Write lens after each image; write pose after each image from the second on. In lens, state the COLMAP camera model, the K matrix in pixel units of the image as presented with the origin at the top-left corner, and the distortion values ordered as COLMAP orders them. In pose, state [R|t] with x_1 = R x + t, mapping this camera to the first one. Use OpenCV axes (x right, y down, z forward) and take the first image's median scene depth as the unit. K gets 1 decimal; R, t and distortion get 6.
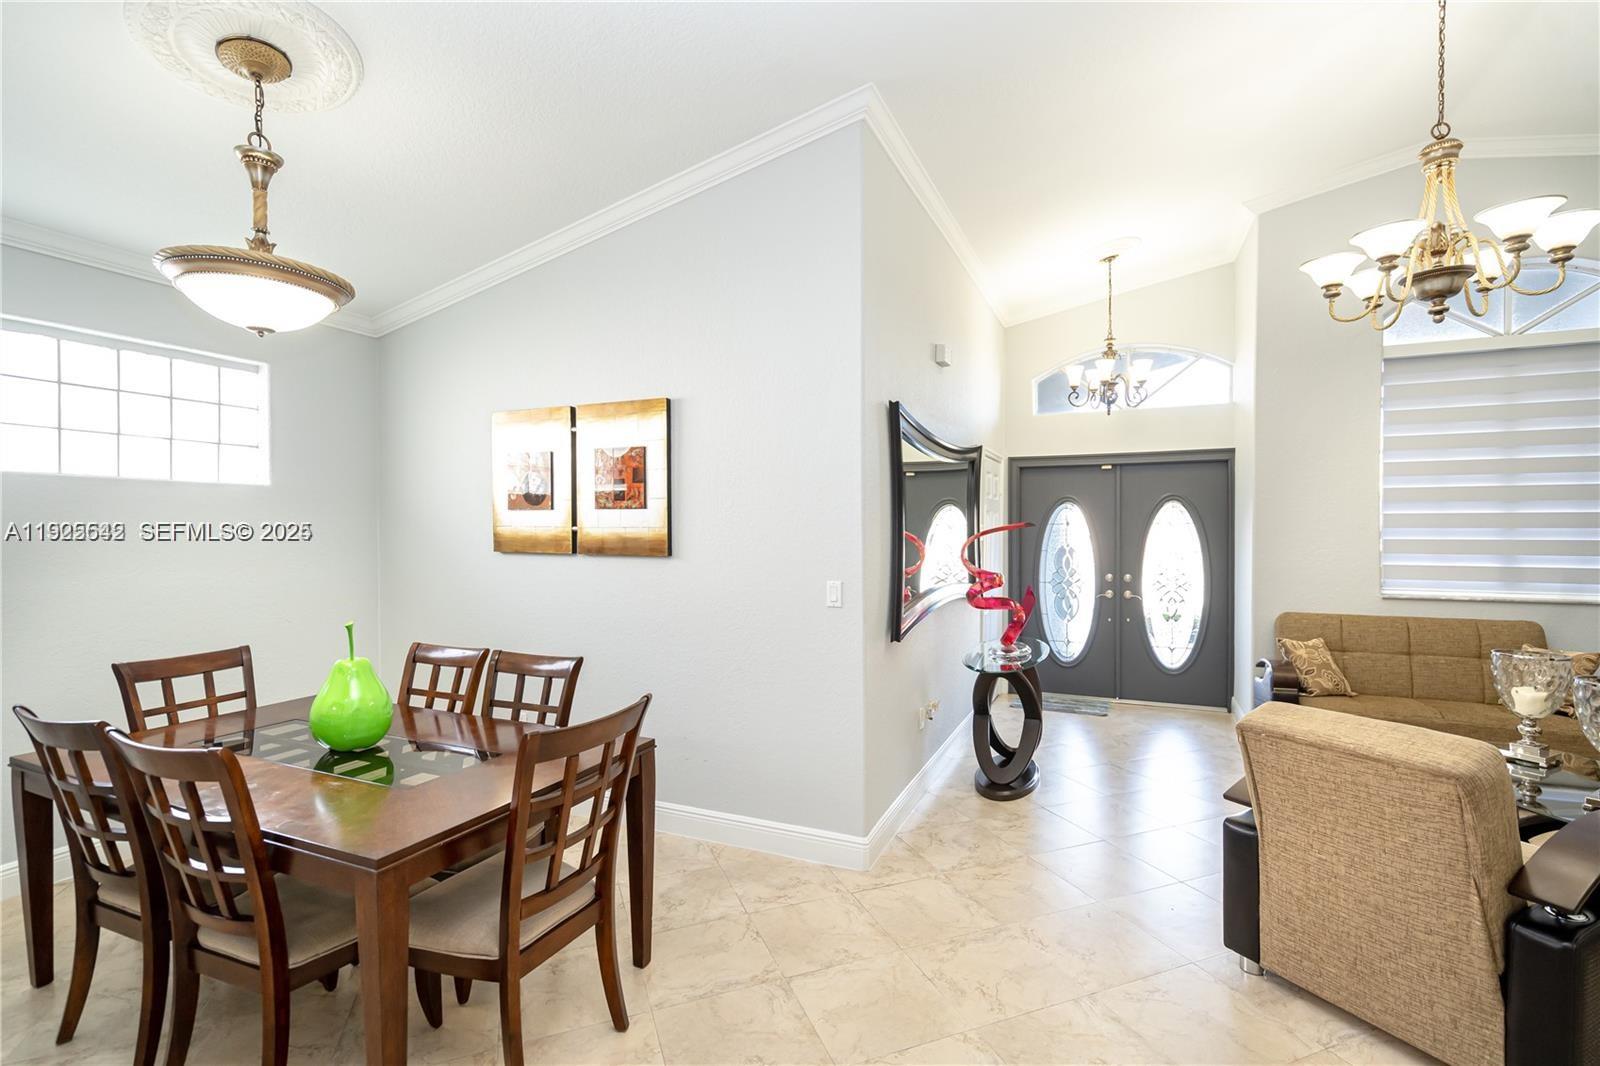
lens RADIAL K [[732.8, 0, 802.0], [0, 732.8, 533.8], [0, 0, 1]] dist [0.006952, -0.000633]
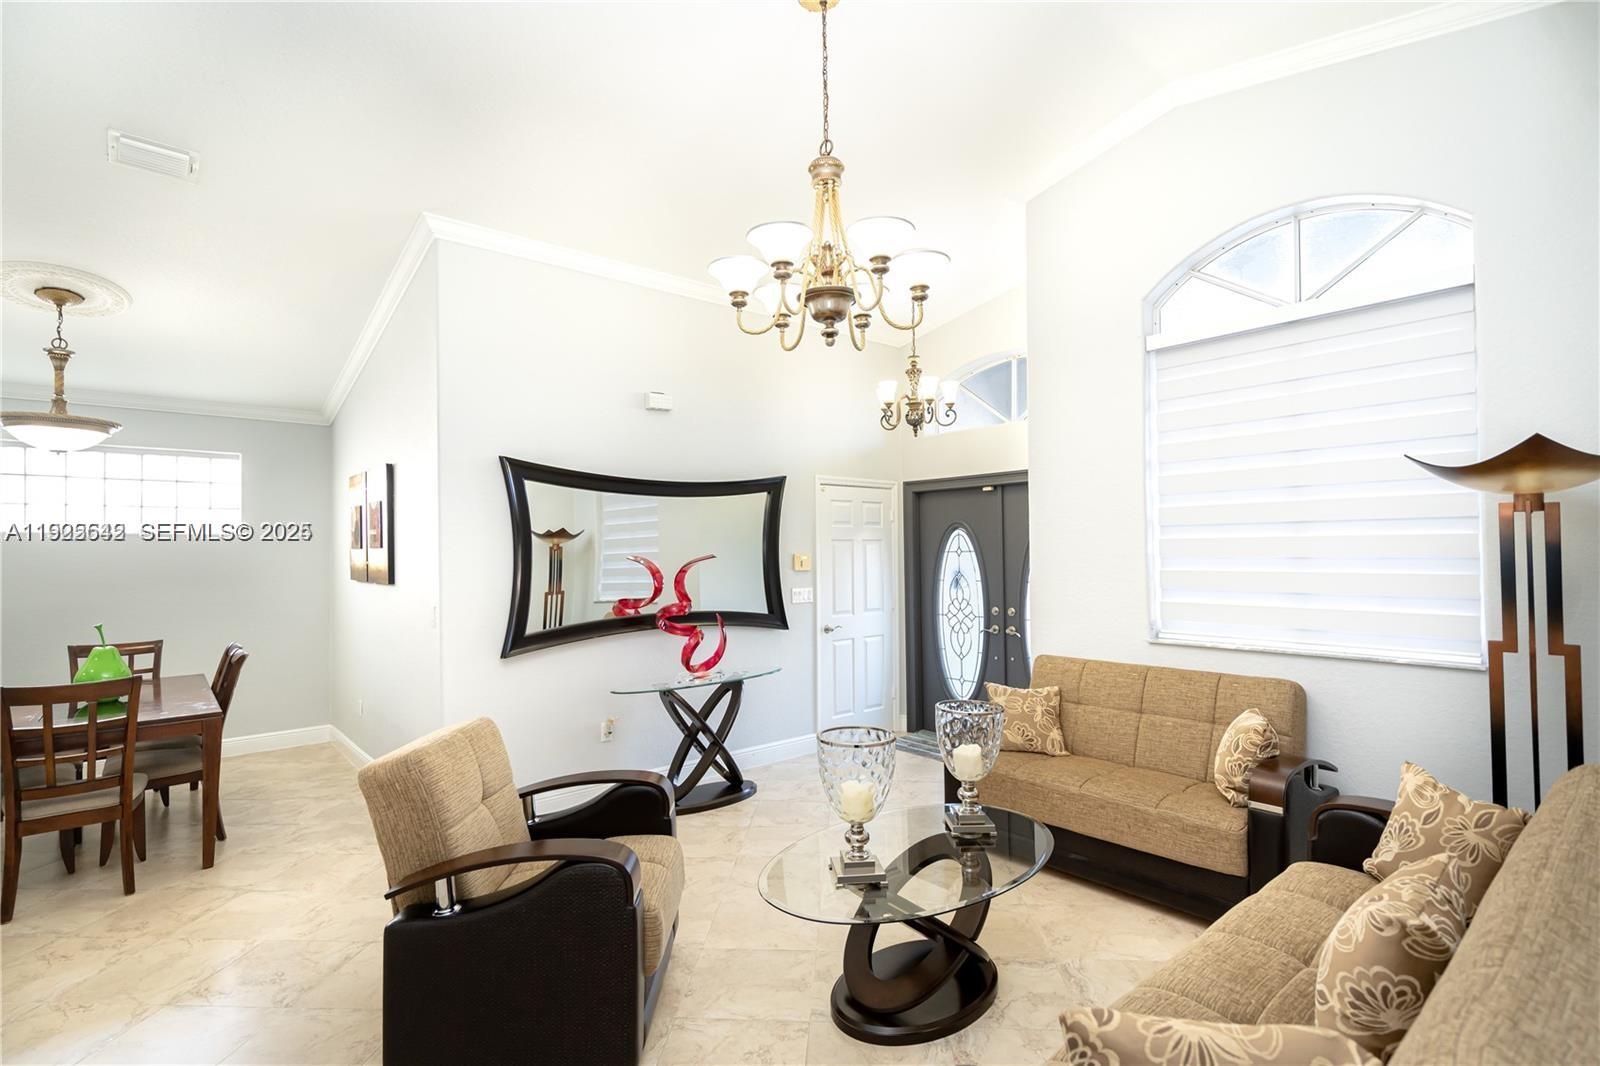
lens RADIAL K [[767.4, 0, 800.1], [0, 767.4, 540.9], [0, 0, 1]] dist [0.002561, 0.000360]
pose [[0.904640, -0.015687, -0.425888, 1.207363], [0.006644, 0.999720, -0.022711, -0.013052], [0.426125, 0.017716, 0.904491, 0.090512]]
